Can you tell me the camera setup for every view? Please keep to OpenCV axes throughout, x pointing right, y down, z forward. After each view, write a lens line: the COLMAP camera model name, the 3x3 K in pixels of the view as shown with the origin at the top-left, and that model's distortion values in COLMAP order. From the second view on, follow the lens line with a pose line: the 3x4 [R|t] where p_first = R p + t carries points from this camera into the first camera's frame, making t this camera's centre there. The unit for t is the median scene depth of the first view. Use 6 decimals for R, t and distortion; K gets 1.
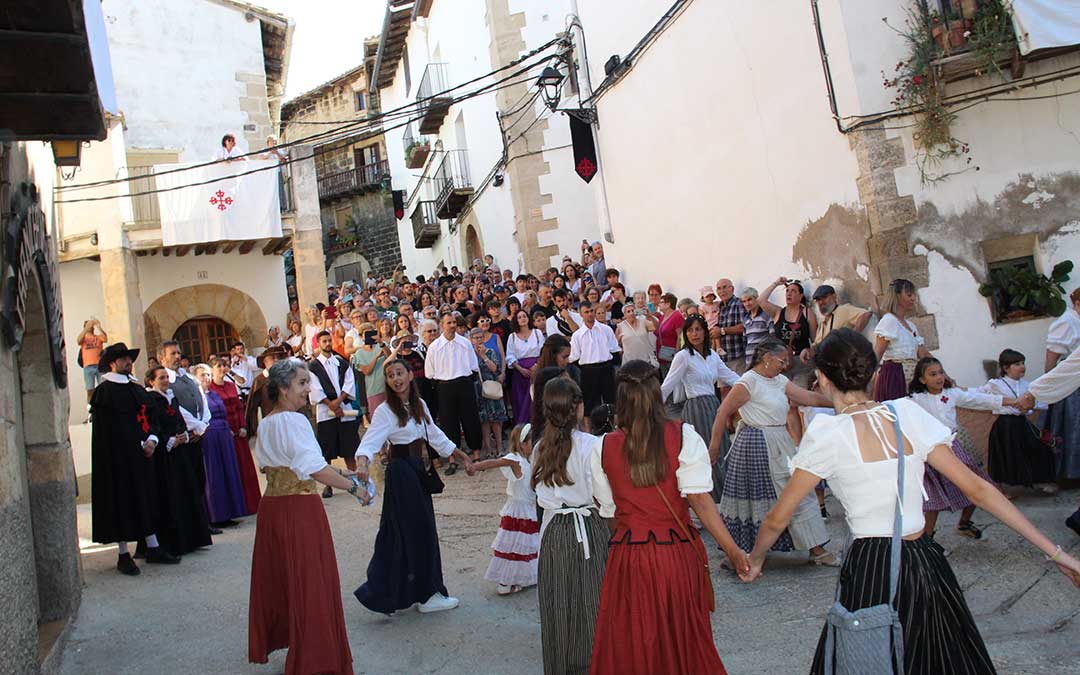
lens RADIAL K [[894.9, 0, 540.0], [0, 894.9, 337.5], [0, 0, 1]] dist [-0.174393, 0.165118]
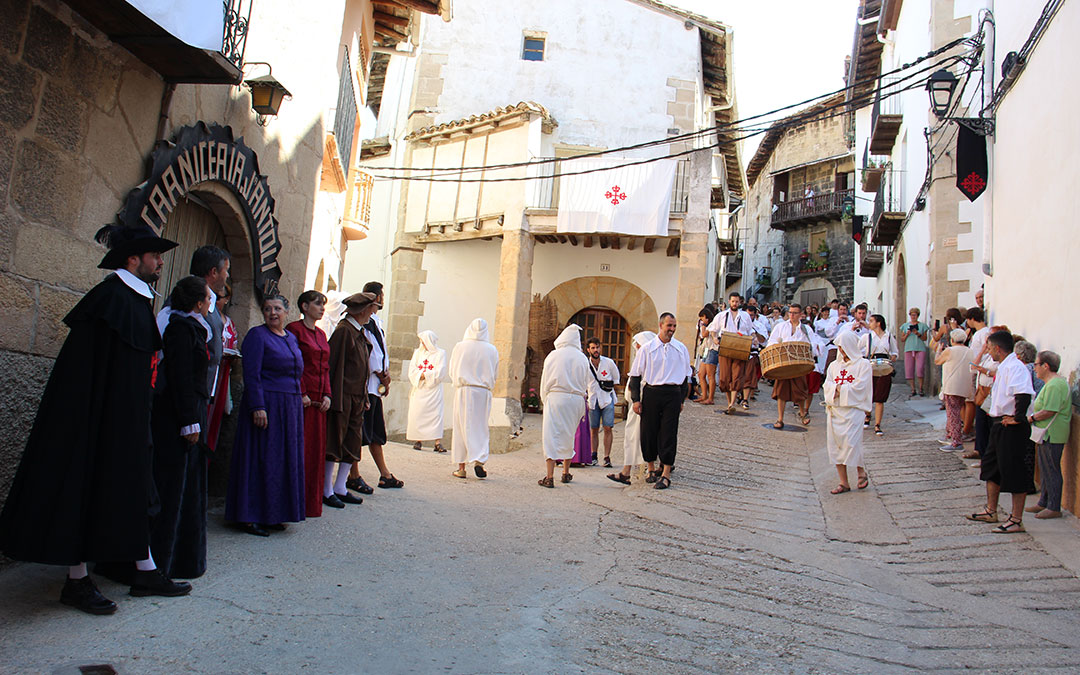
lens RADIAL K [[894.9, 0, 540.0], [0, 894.9, 337.5], [0, 0, 1]] dist [-0.174393, 0.165118]
pose [[0.834354, 0.146495, -0.531406, 0.124270], [-0.162481, 0.986568, 0.016863, 0.005479], [0.526738, 0.072274, 0.846949, 0.060551]]
